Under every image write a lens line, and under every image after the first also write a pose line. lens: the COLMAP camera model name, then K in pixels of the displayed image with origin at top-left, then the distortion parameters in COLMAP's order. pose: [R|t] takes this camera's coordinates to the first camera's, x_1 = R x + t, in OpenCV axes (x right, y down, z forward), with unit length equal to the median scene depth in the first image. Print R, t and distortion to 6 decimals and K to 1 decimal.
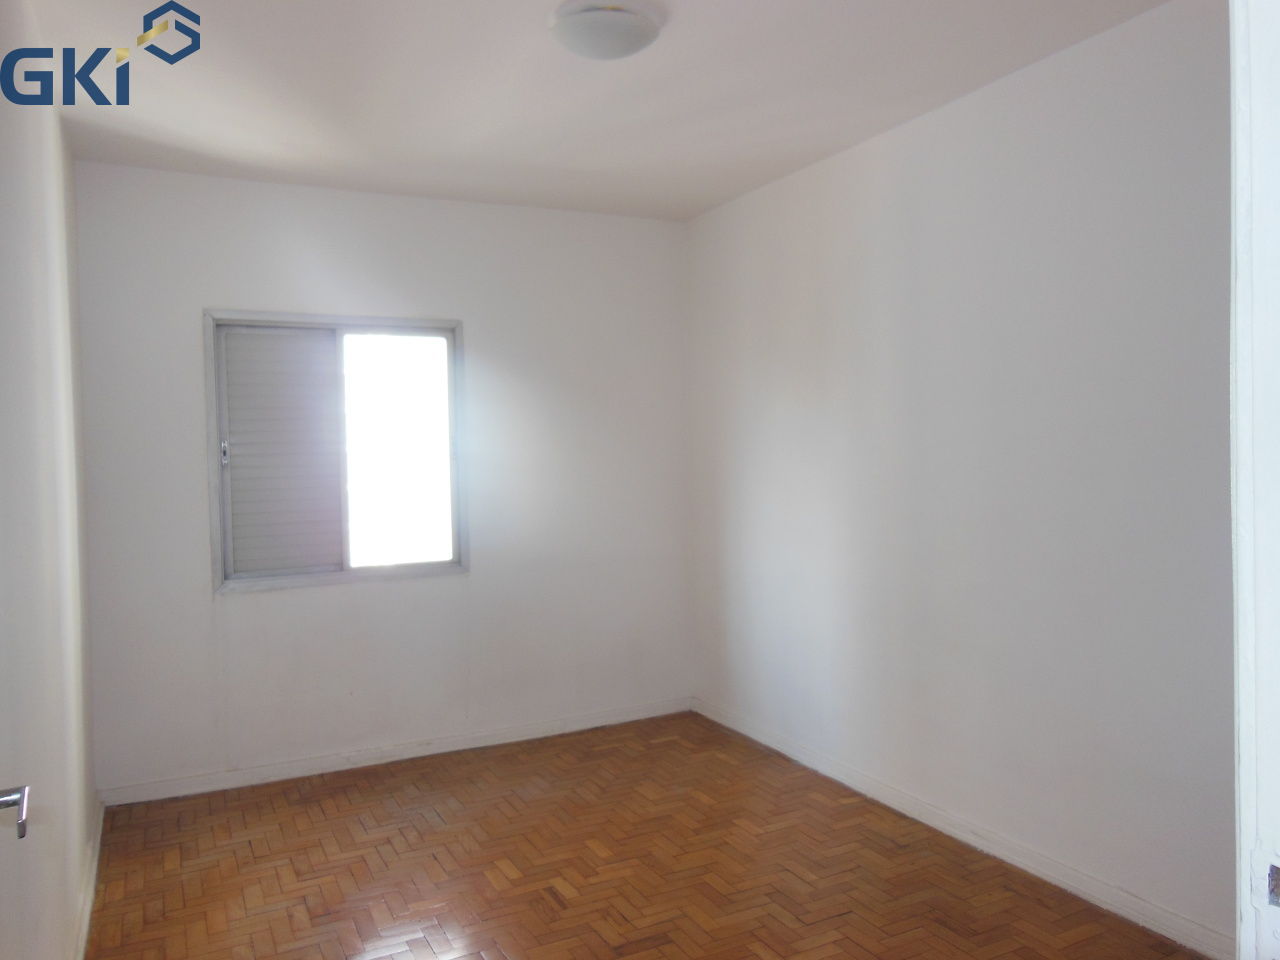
lens RADIAL K [[942.6, 0, 640.0], [0, 942.6, 480.0], [0, 0, 1]] dist [0.110124, -0.000464]
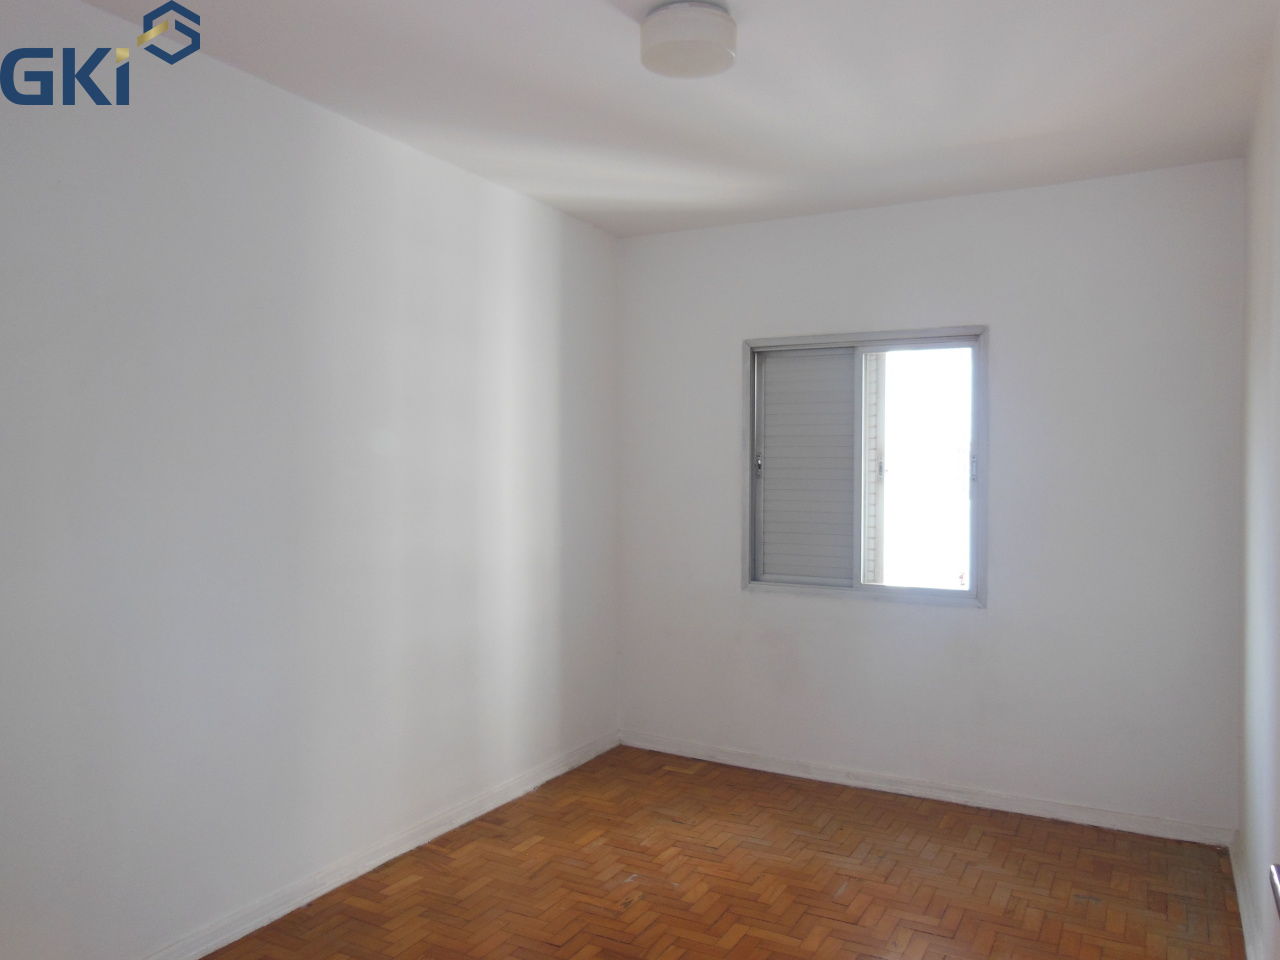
lens RADIAL K [[942.6, 0, 640.0], [0, 942.6, 480.0], [0, 0, 1]] dist [0.110124, -0.000464]
pose [[0.656701, 0.036329, -0.753275, 0.294098], [-0.049874, 0.998745, 0.004688, -0.010050], [0.752500, 0.034490, 0.657689, 0.164714]]
